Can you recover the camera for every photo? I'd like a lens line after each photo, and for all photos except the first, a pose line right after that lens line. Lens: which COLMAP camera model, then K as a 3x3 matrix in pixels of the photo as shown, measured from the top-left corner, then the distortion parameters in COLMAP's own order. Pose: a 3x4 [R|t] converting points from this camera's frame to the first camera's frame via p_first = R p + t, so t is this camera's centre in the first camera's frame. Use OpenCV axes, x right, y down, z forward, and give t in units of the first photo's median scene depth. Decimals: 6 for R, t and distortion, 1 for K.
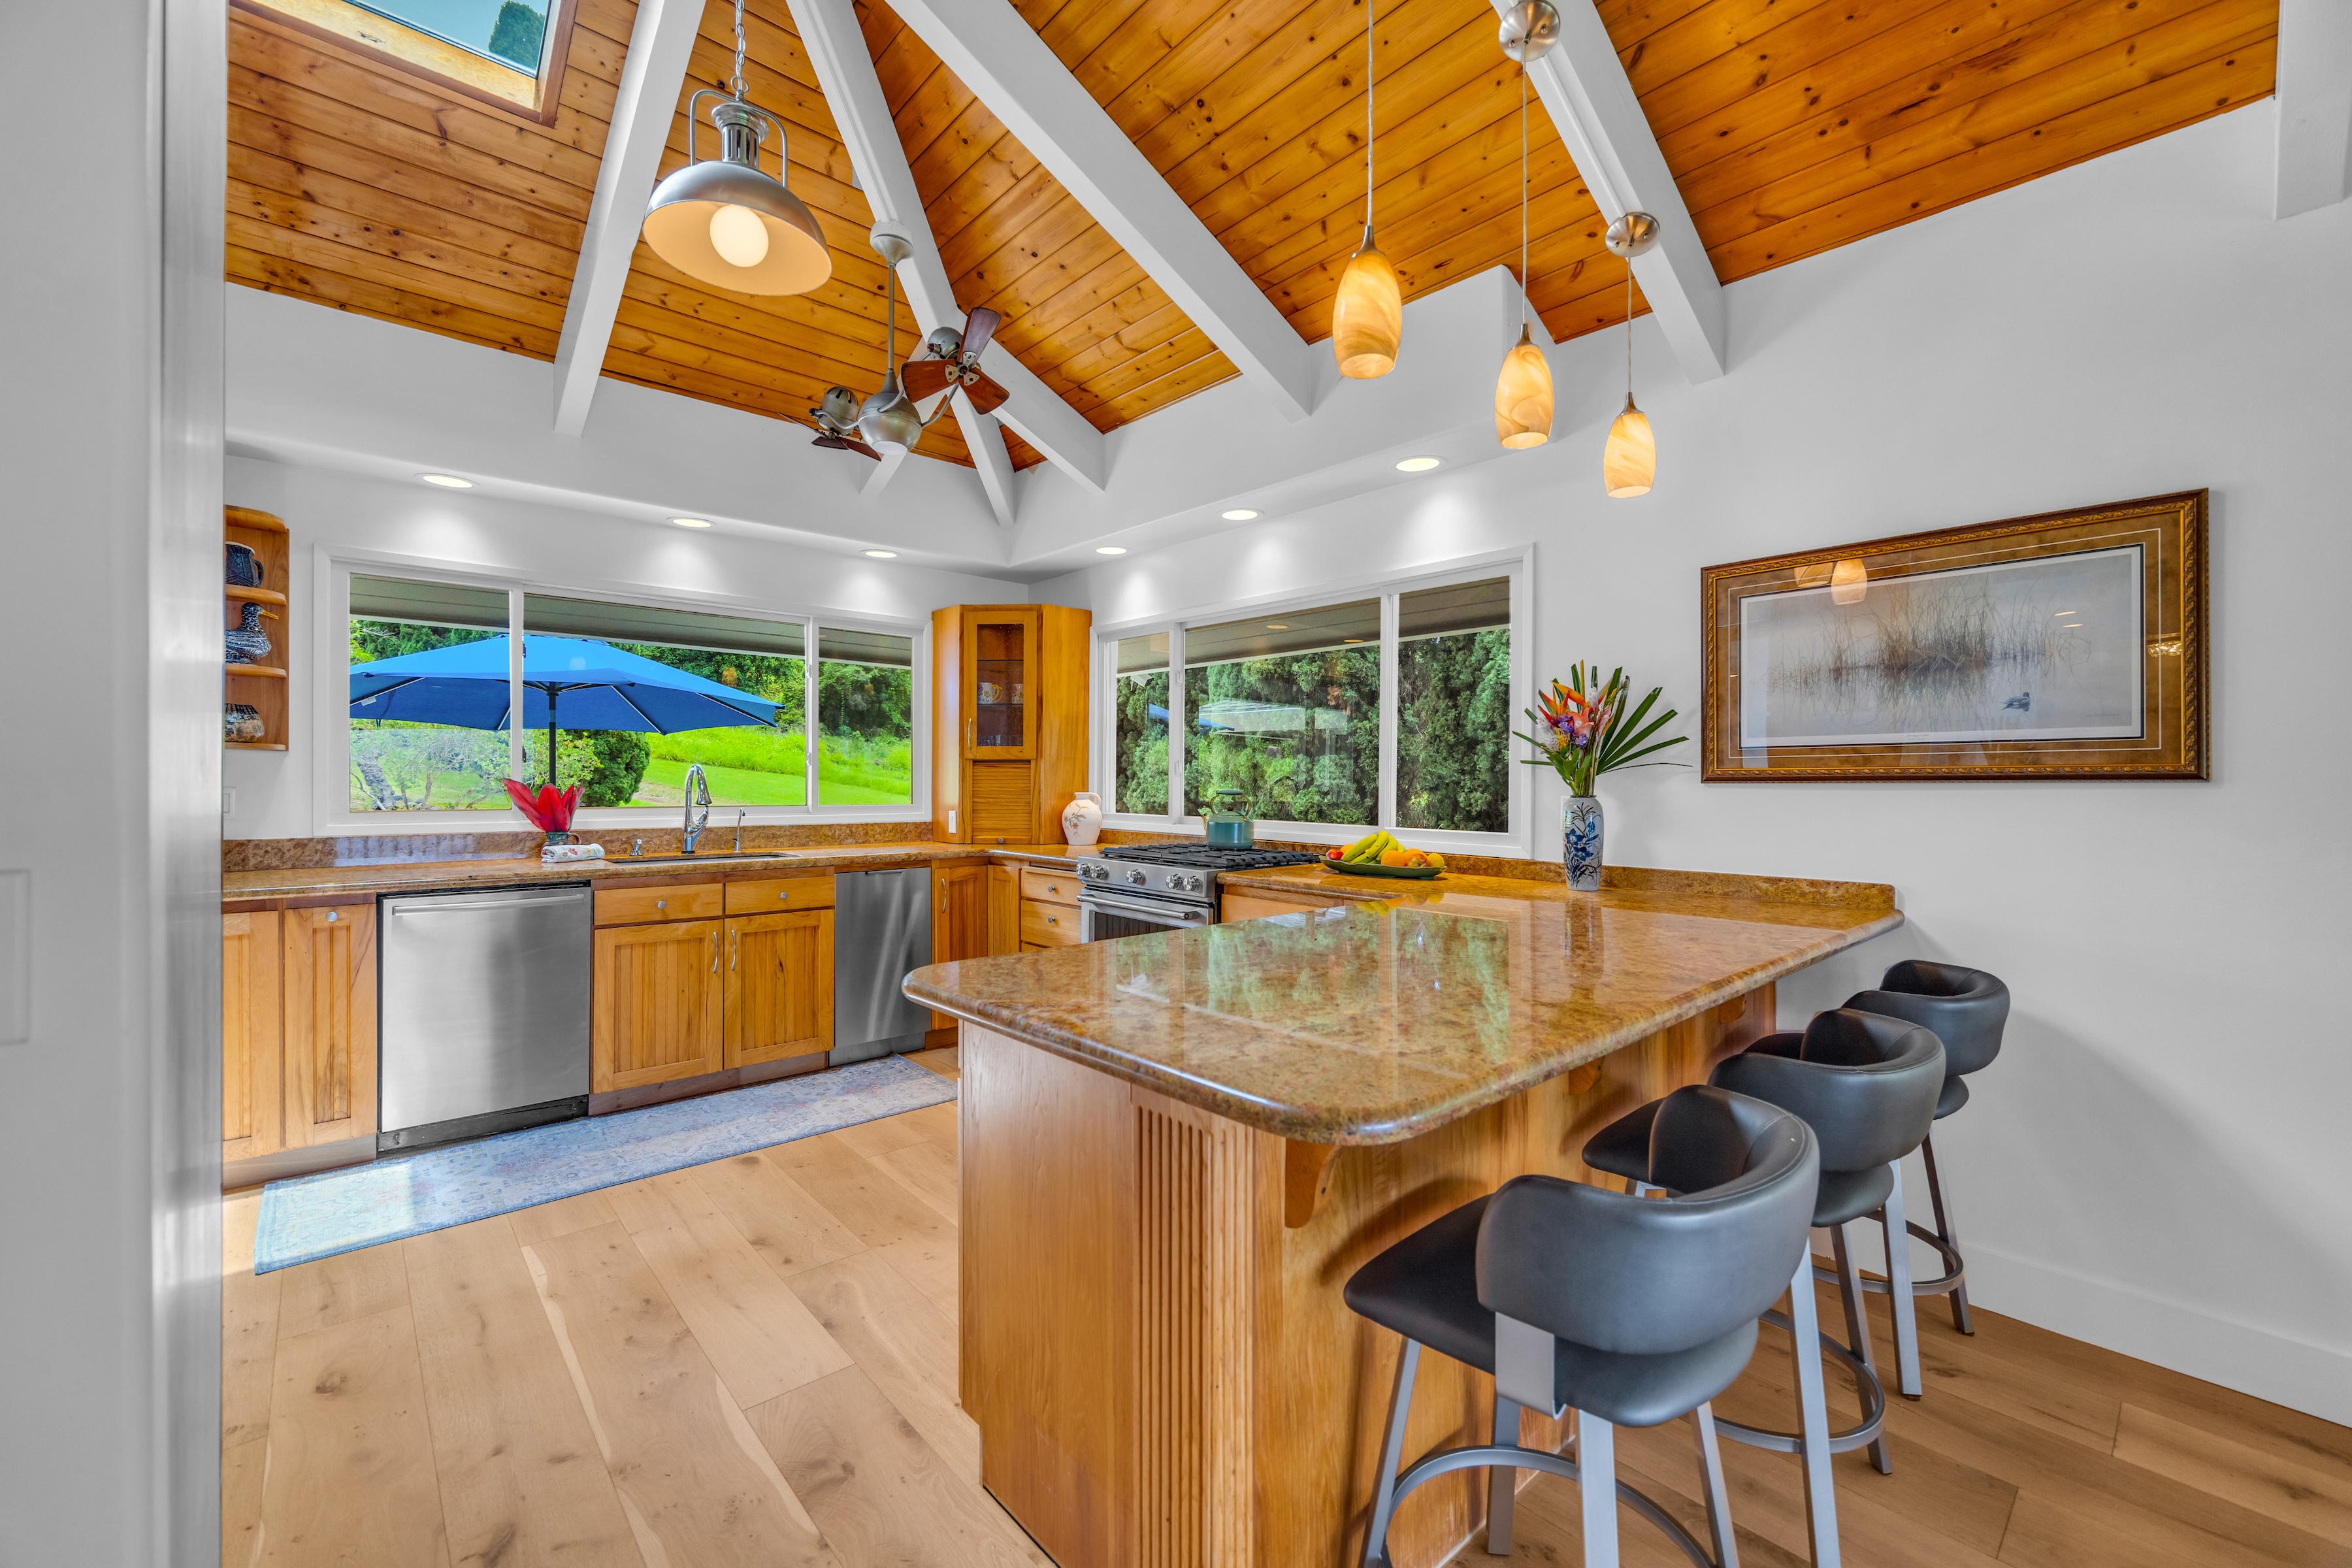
lens RADIAL K [[965.0, 0, 1176.0], [0, 965.0, 784.0], [0, 0, 1]] dist [-0.000436, 0.000072]
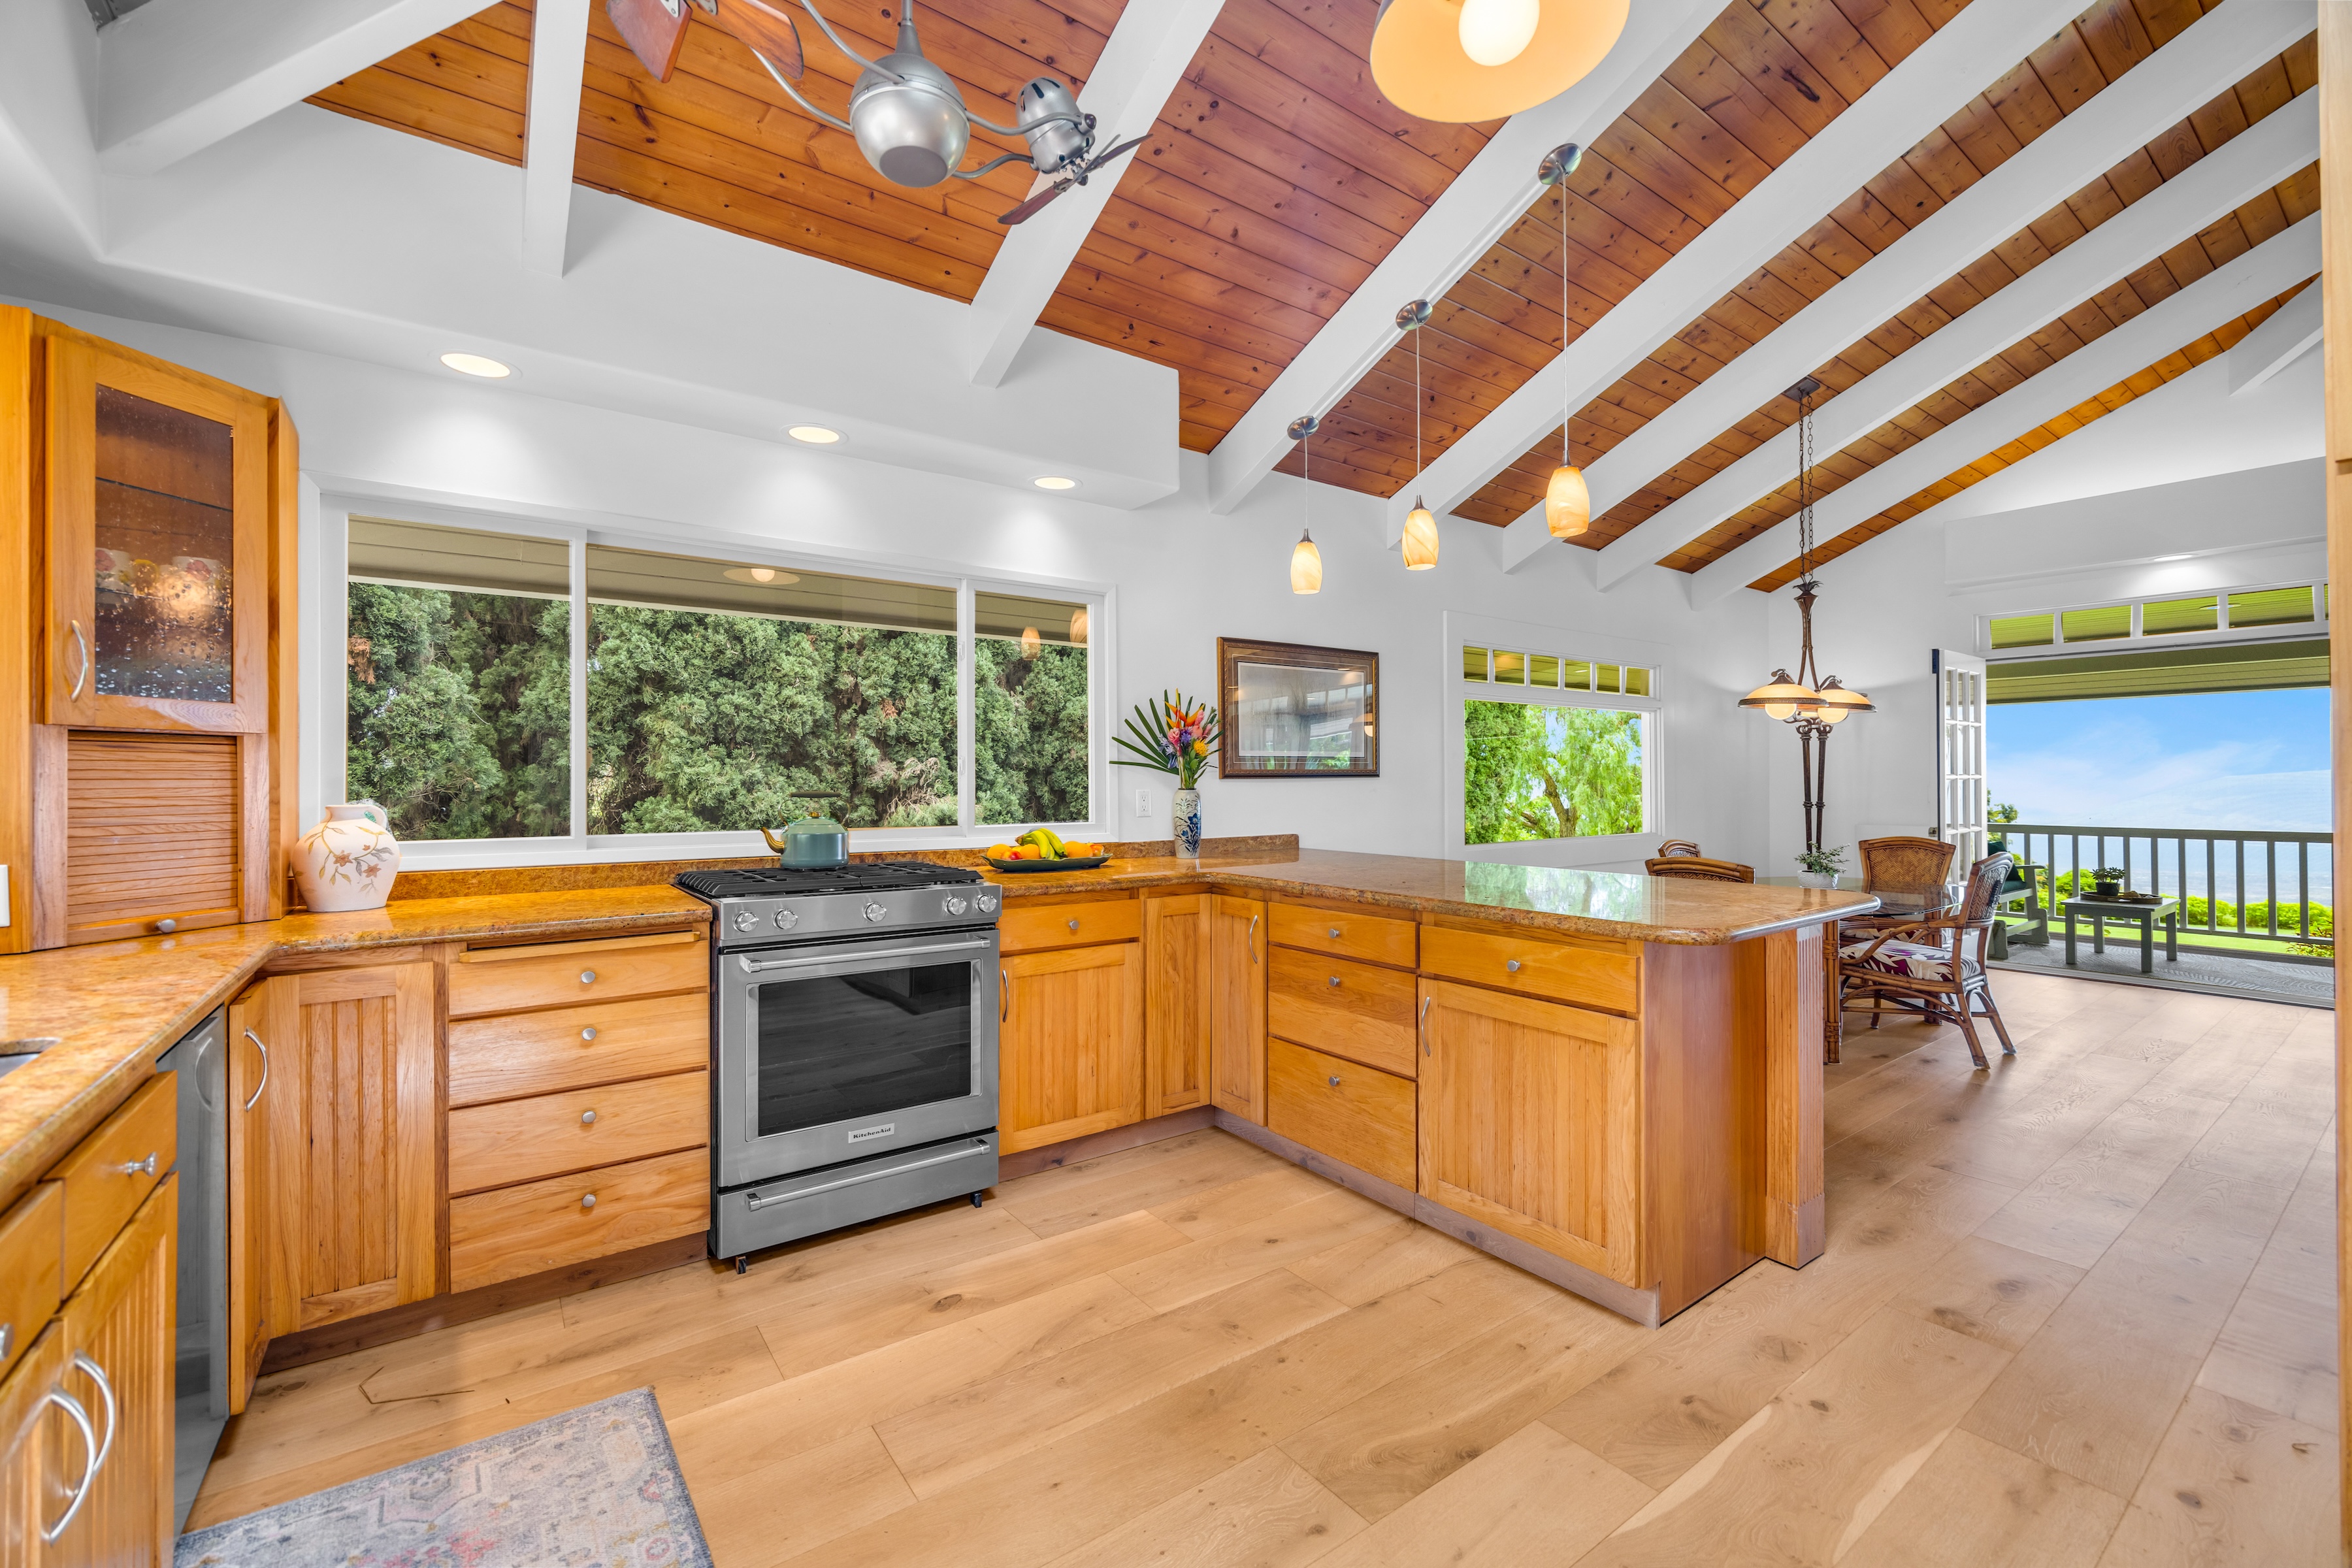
lens RADIAL K [[947.2, 0, 1160.4], [0, 947.2, 775.7], [0, 0, 1]] dist [-0.002795, -0.000201]
pose [[0.115455, 0.007662, 0.993283, -0.844288], [0.013171, 0.999871, -0.009244, 0.005029], [-0.993225, 0.014150, 0.115339, 0.837227]]
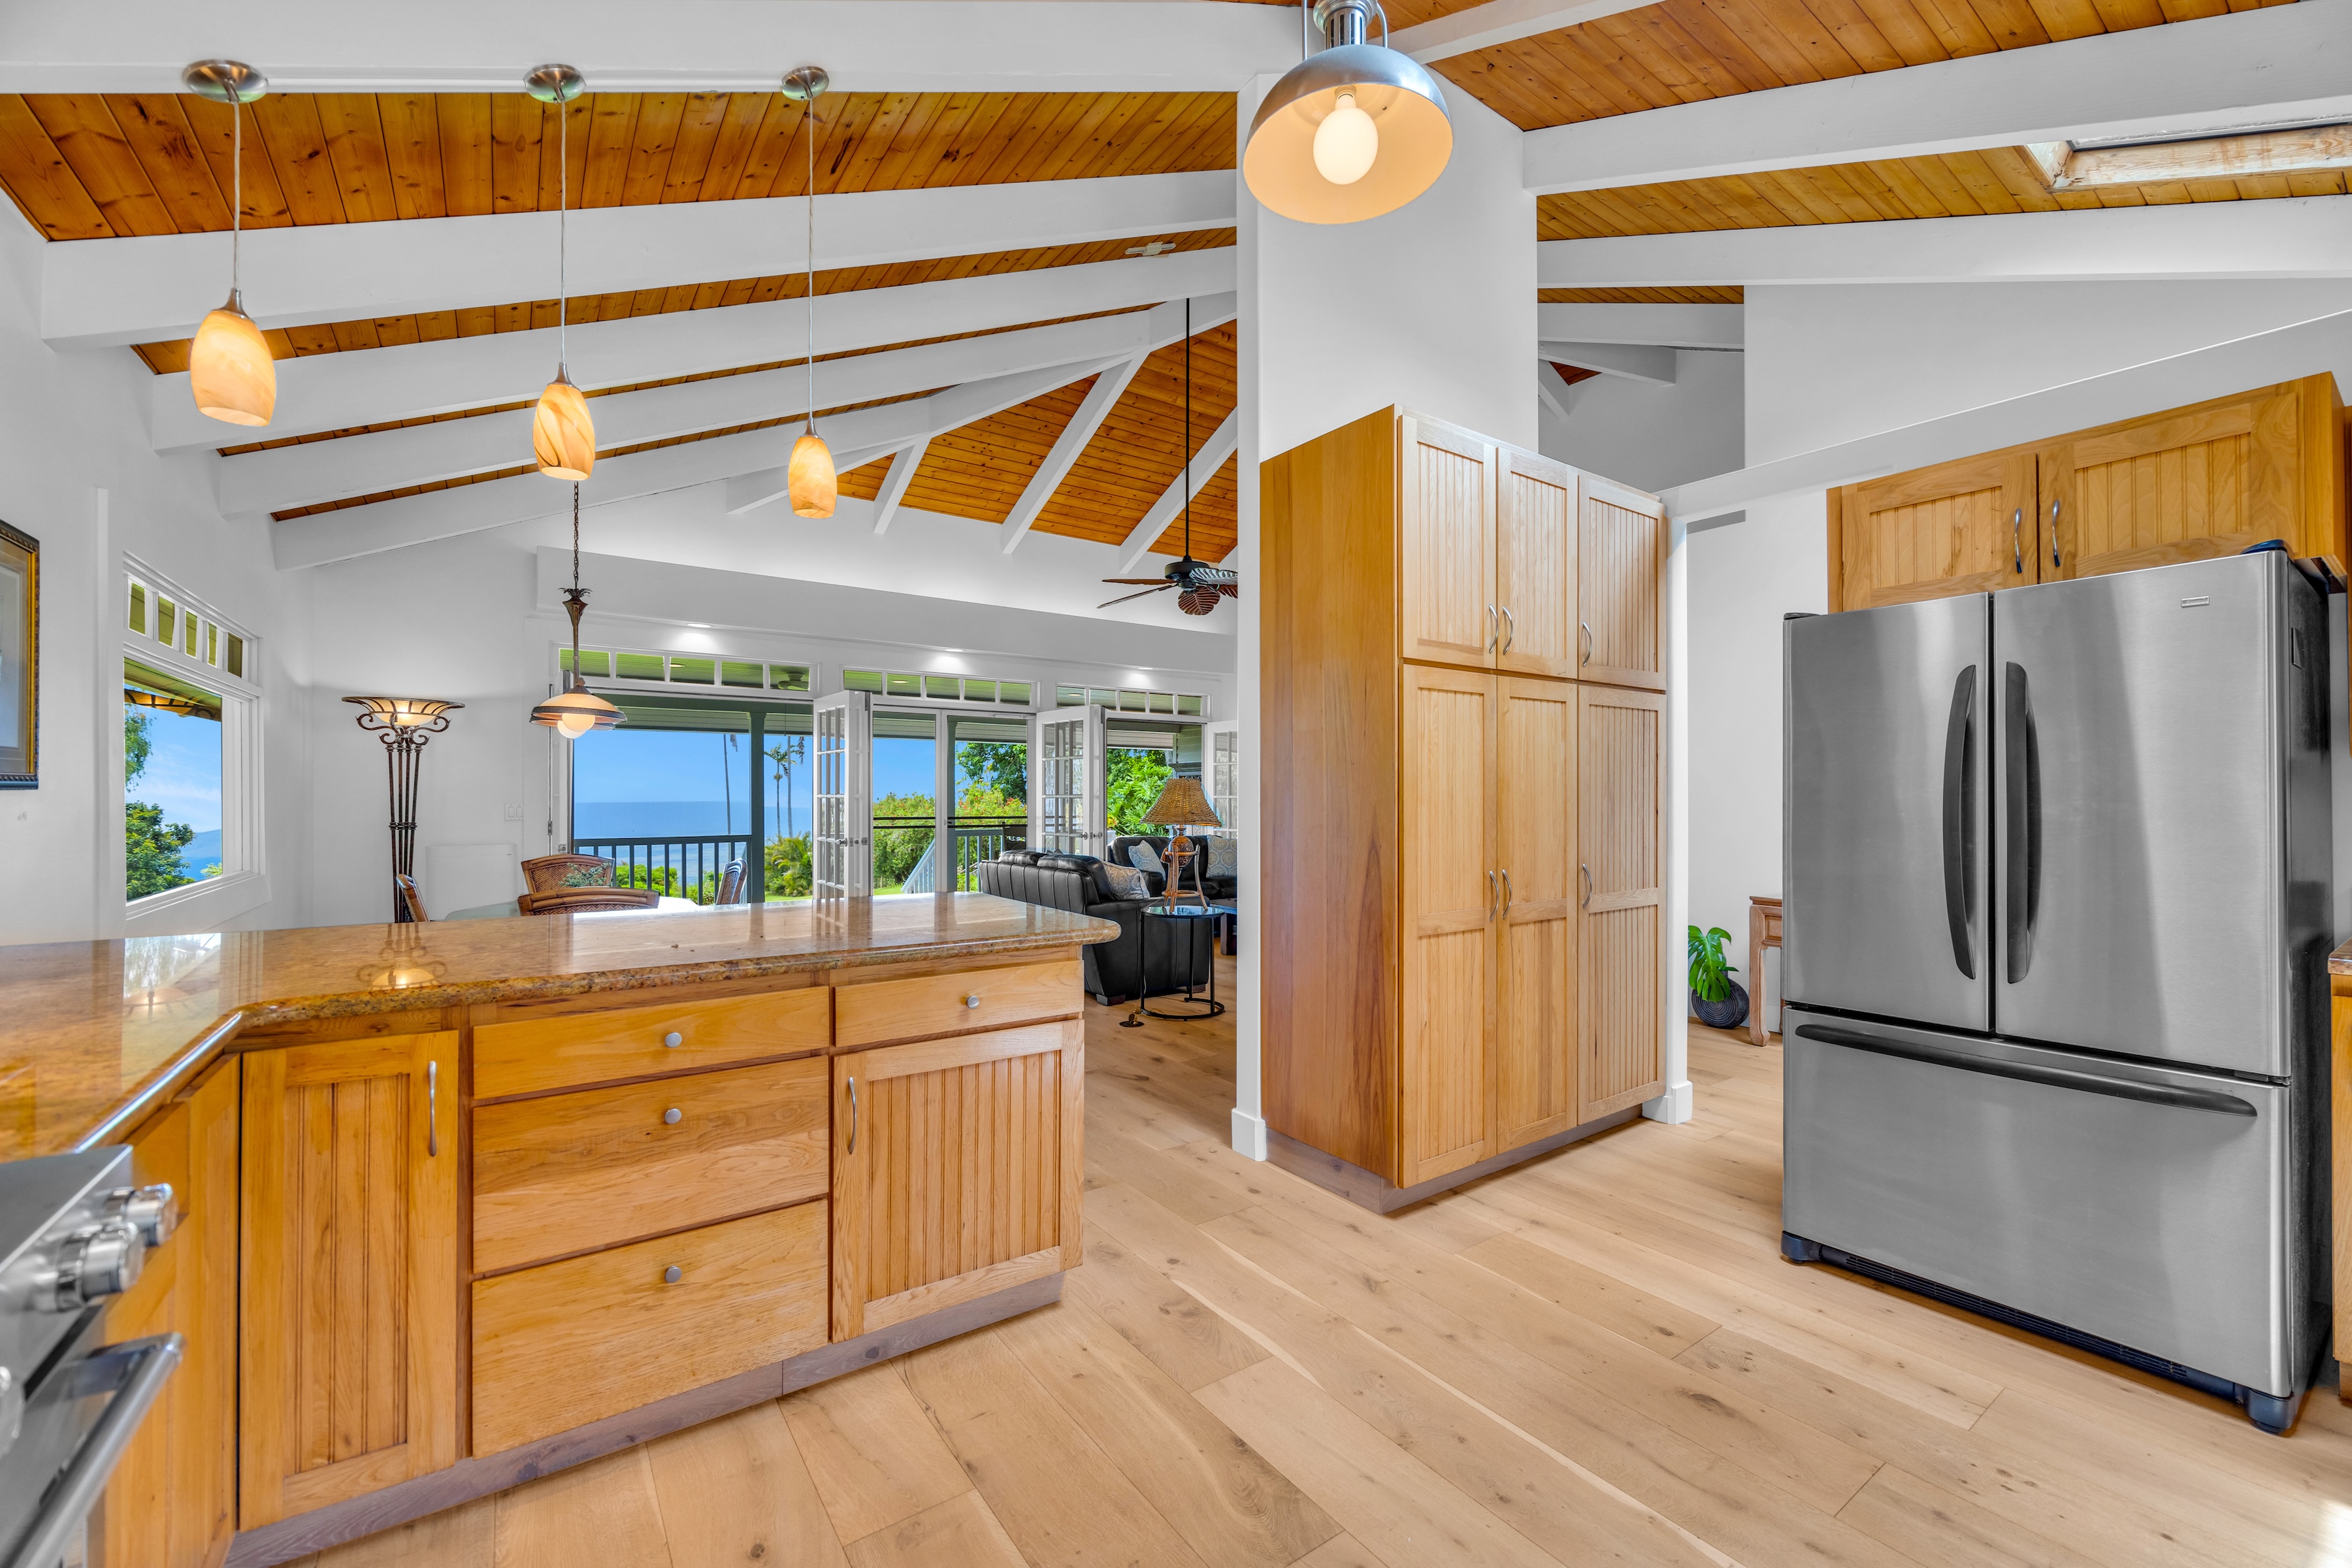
lens RADIAL K [[965.0, 0, 1176.0], [0, 965.0, 784.0], [0, 0, 1]] dist [-0.000436, 0.000072]
pose [[-0.993103, 0.000054, 0.117244, -0.292412], [-0.000403, 0.999992, -0.003876, -0.003088], [-0.117244, -0.003896, -0.993096, 1.327308]]
